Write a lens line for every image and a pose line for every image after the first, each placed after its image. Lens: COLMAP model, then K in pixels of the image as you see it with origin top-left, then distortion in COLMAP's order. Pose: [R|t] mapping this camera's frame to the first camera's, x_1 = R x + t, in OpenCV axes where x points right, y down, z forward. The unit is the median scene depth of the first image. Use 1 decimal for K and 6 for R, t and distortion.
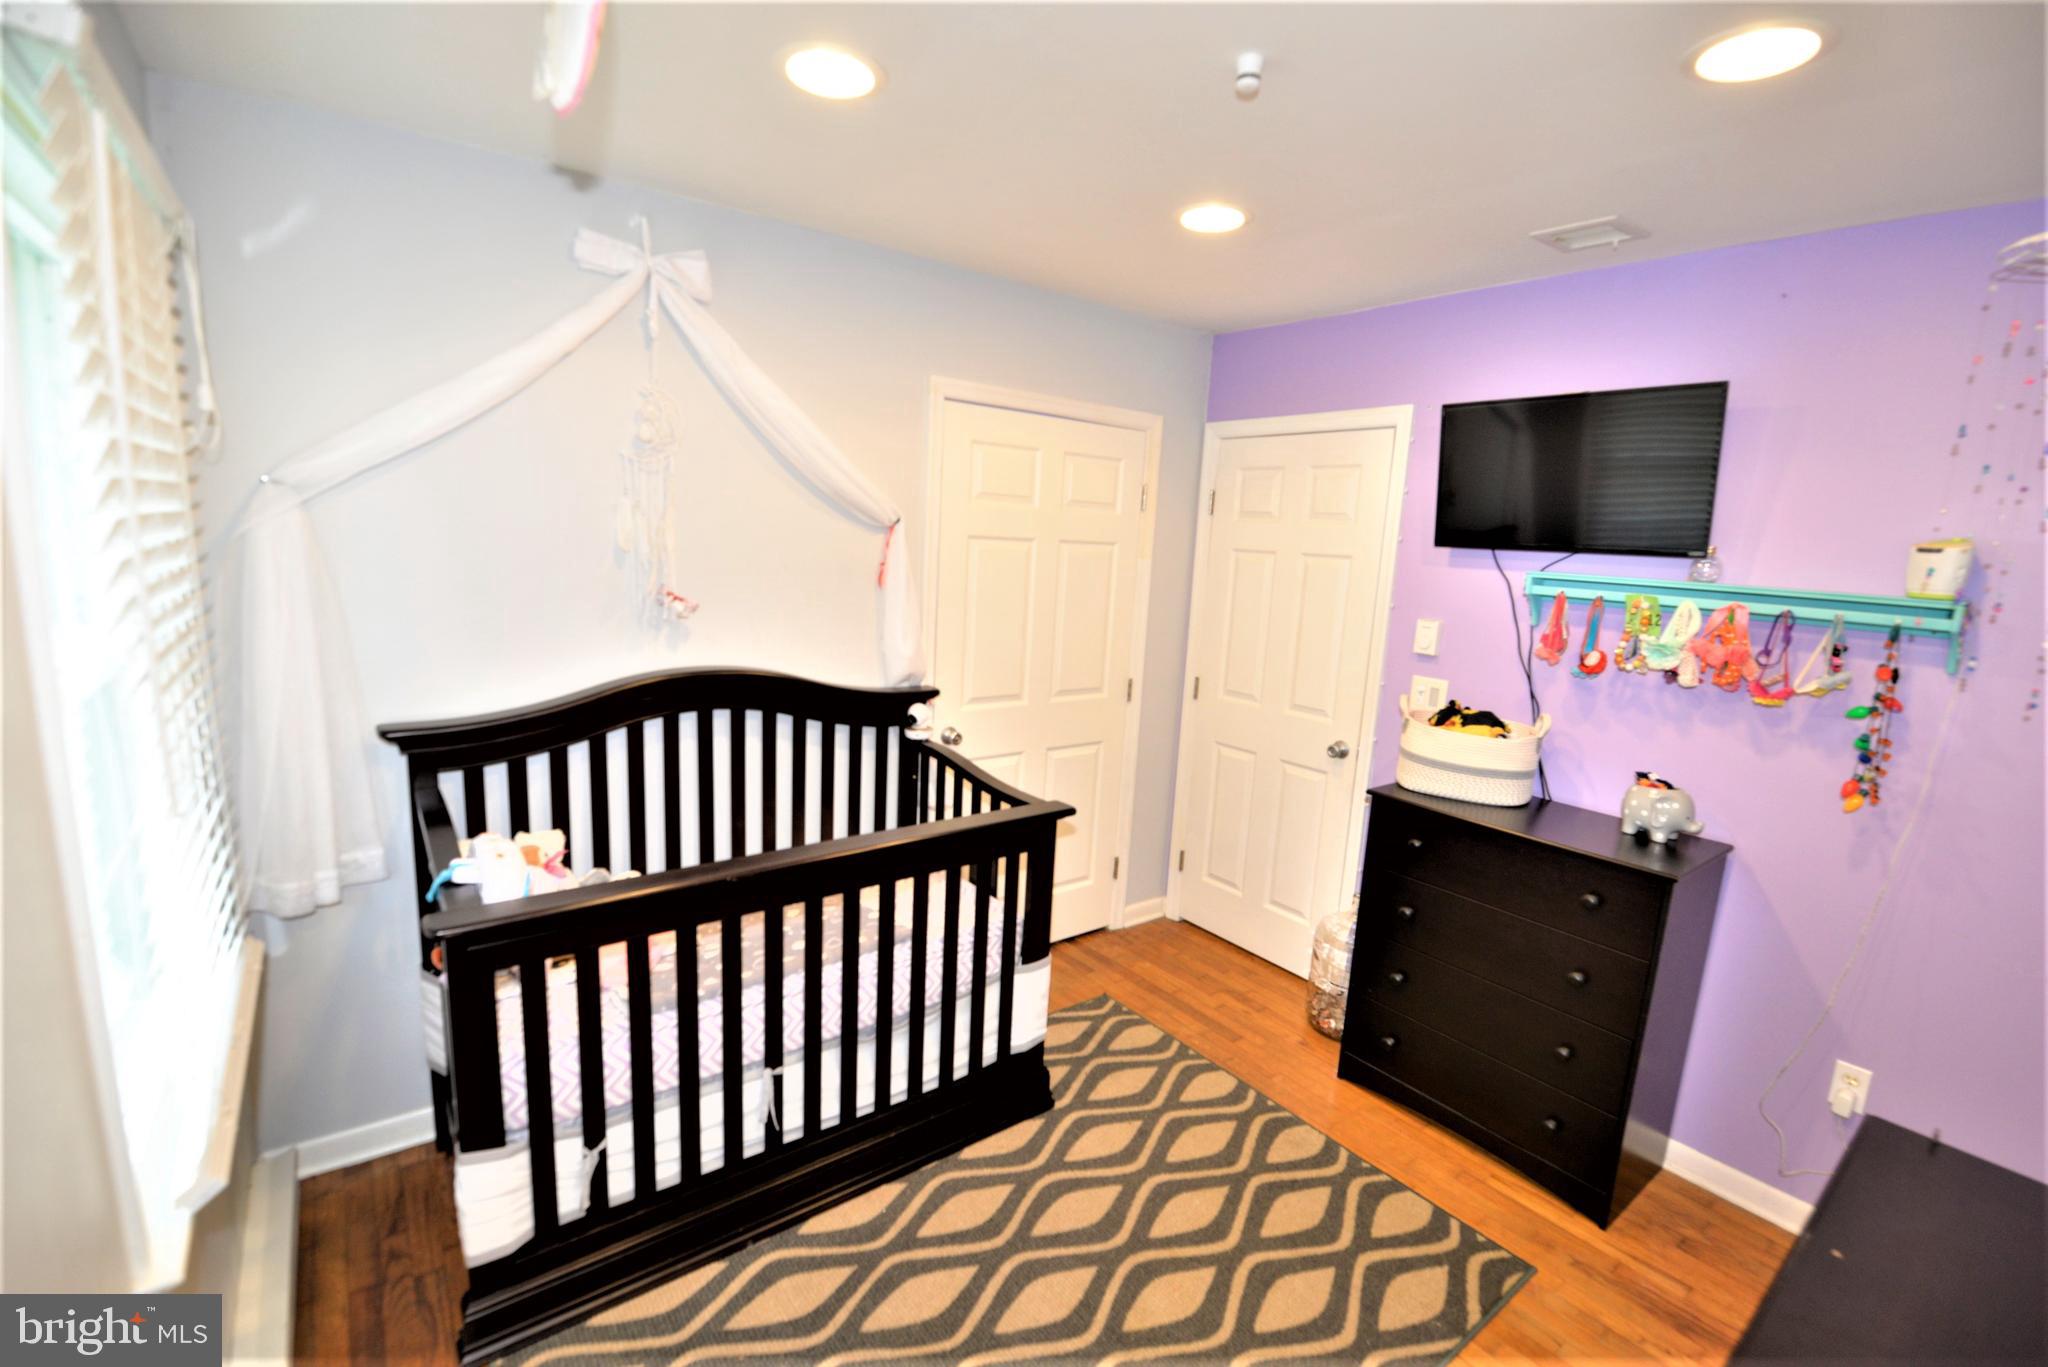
lens RADIAL K [[887.4, 0, 1016.9], [0, 887.4, 700.8], [0, 0, 1]] dist [0.001319, -0.008877]
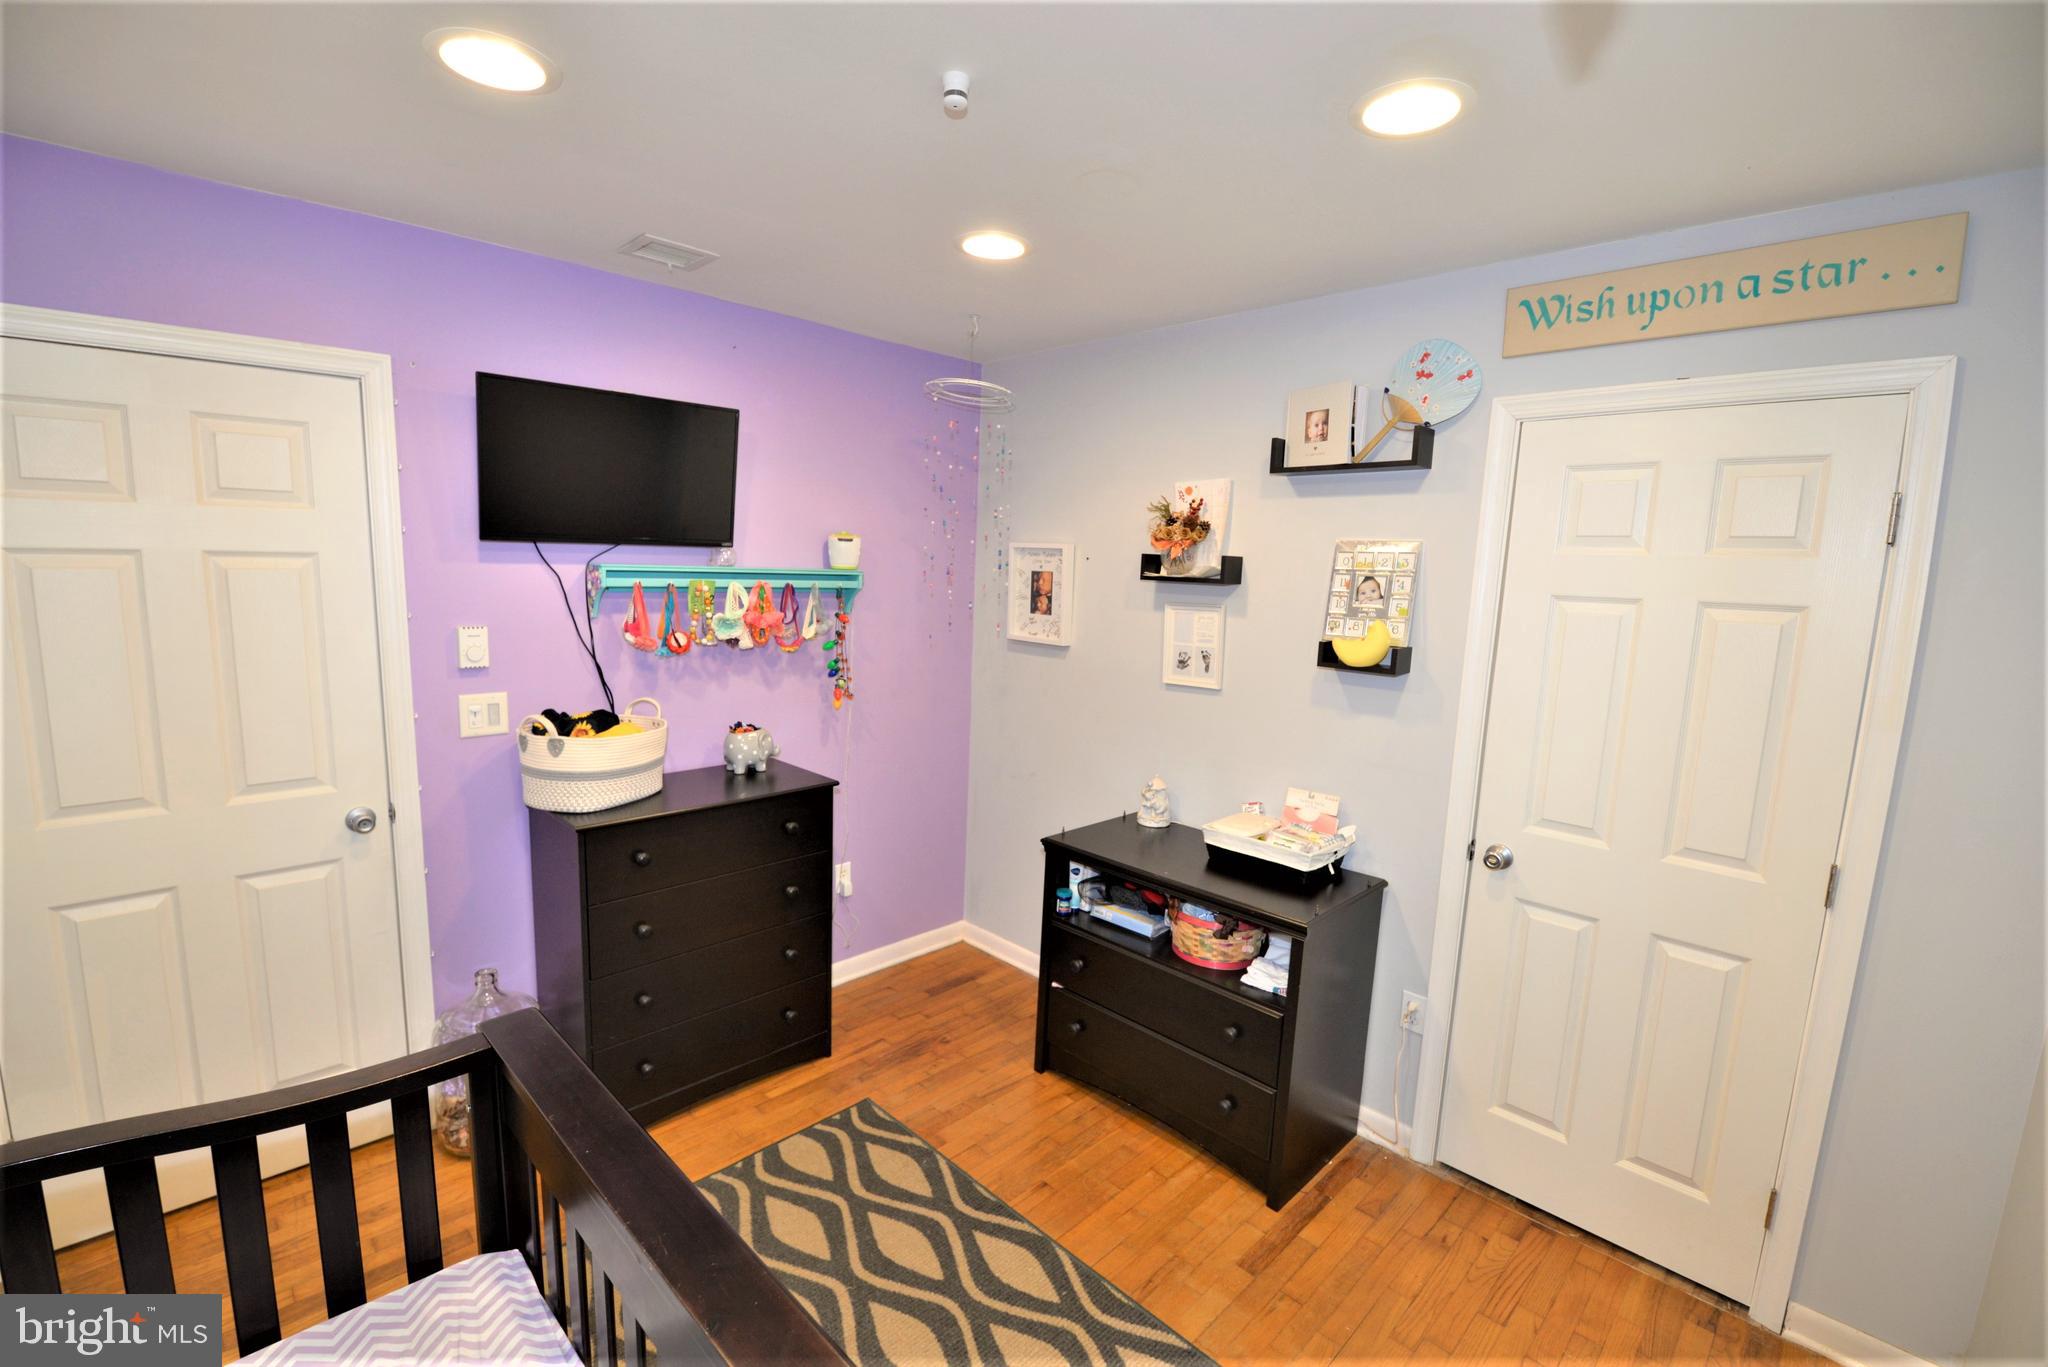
lens RADIAL K [[887.4, 0, 1016.9], [0, 887.4, 700.8], [0, 0, 1]] dist [0.001319, -0.008877]
pose [[-0.126412, -0.210182, 0.969455, -0.536694], [0.147398, 0.962466, 0.227887, -0.173691], [-0.980966, 0.171703, -0.090687, 0.727894]]
